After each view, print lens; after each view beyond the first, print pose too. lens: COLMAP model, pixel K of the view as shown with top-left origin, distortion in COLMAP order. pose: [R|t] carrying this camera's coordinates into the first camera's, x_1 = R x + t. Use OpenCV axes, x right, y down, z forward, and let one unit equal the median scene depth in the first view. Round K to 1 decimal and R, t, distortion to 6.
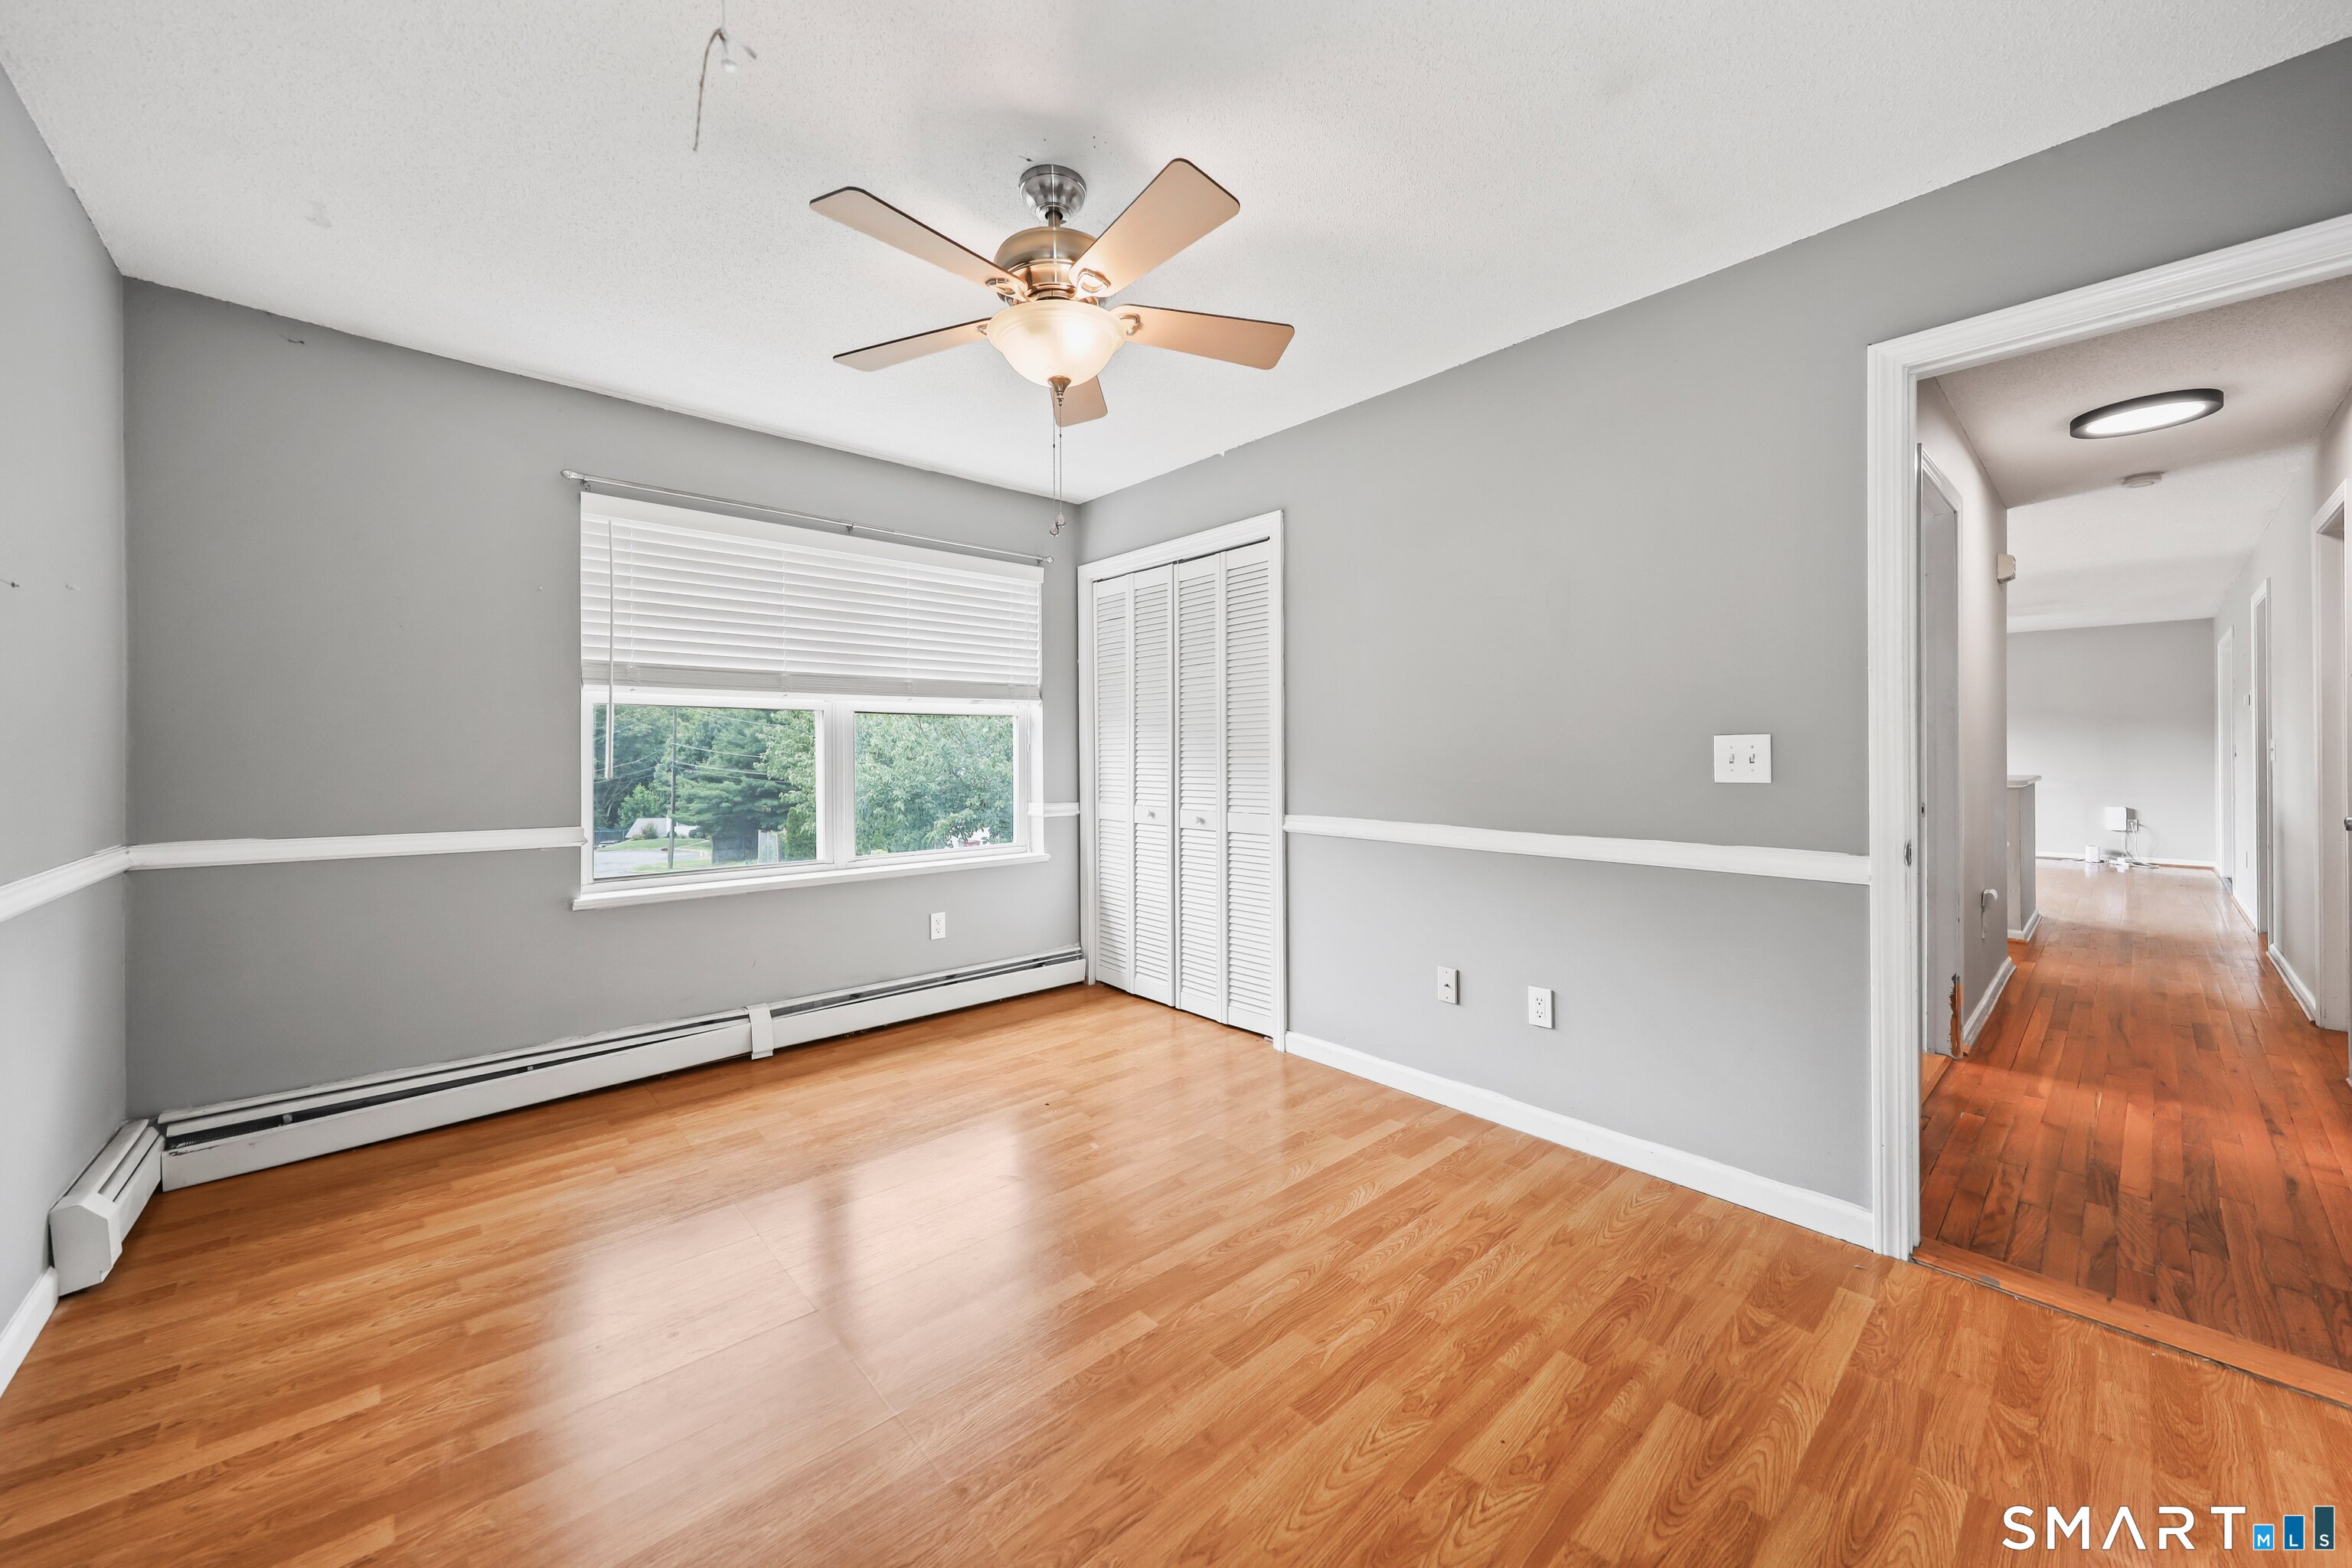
lens RADIAL K [[853.7, 0, 1164.2], [0, 853.7, 761.9], [0, 0, 1]] dist [-0.014998, 0.000038]
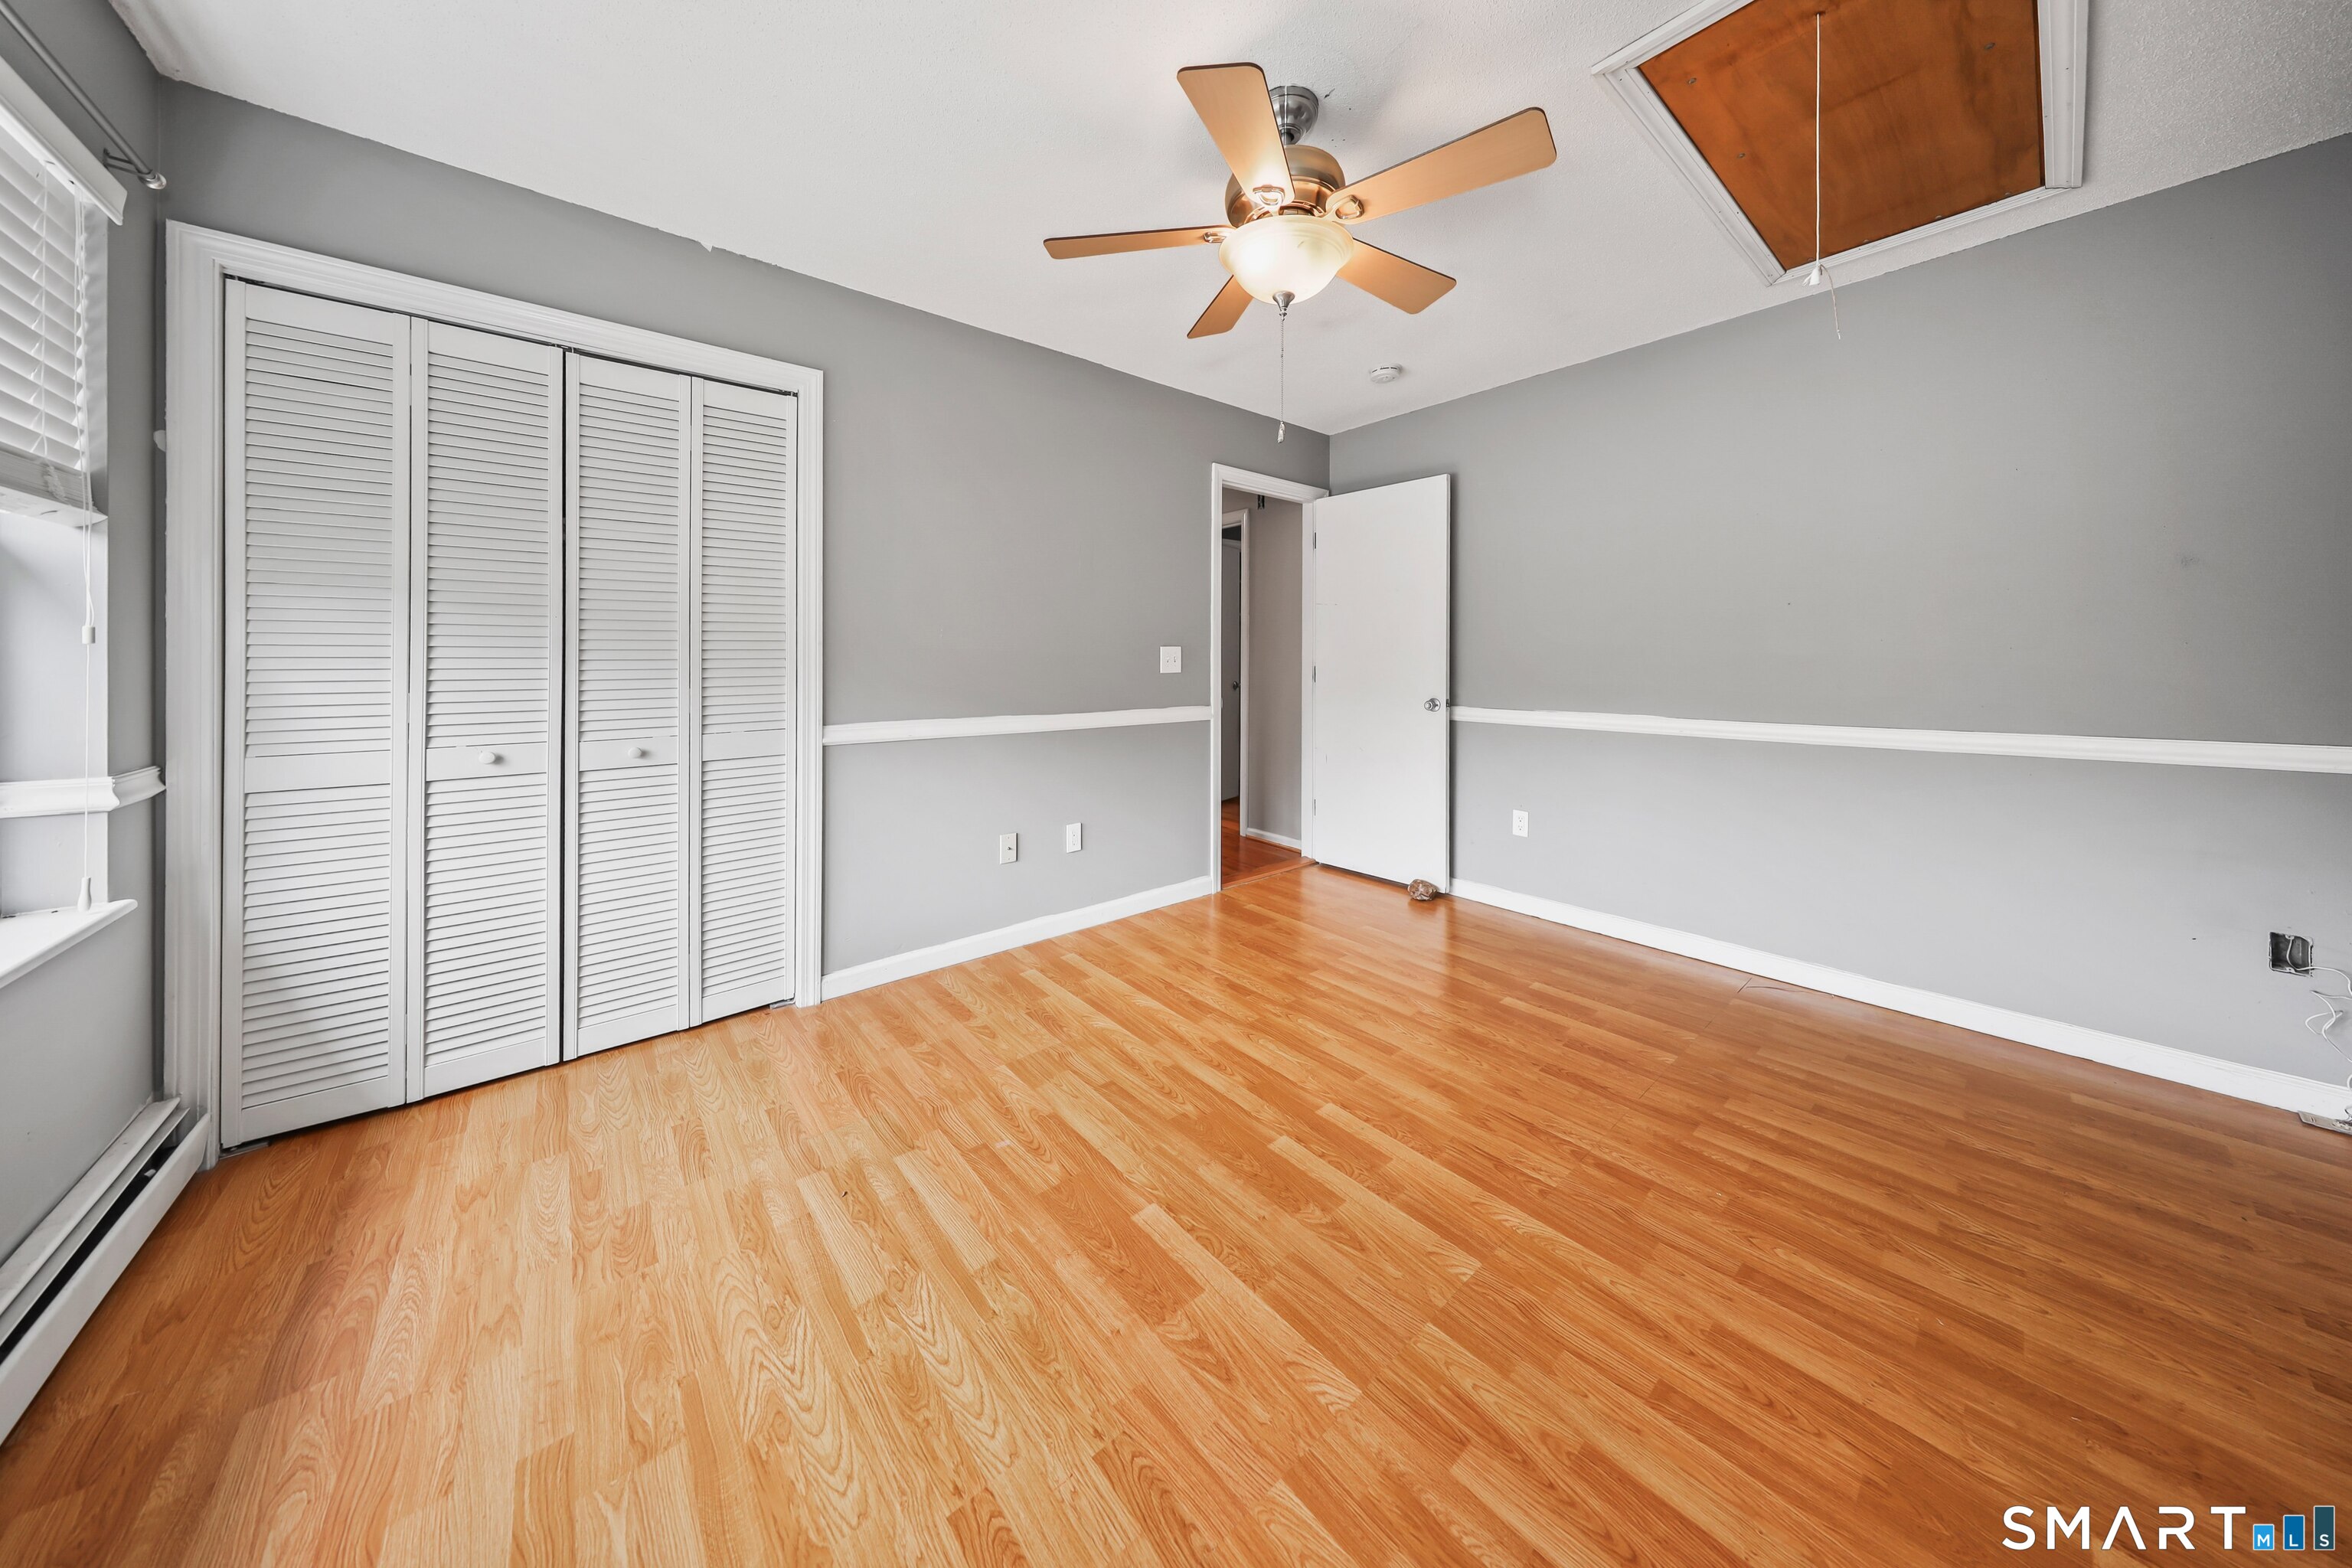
lens RADIAL K [[722.8, 0, 1164.4], [0, 722.8, 658.5], [0, 0, 1]] dist [0.000982, -0.000031]
pose [[0.044602, 0.001311, 0.999004, -0.708400], [0.007353, 0.999972, -0.001641, -0.003288], [-0.998978, 0.007419, 0.044591, 0.766086]]
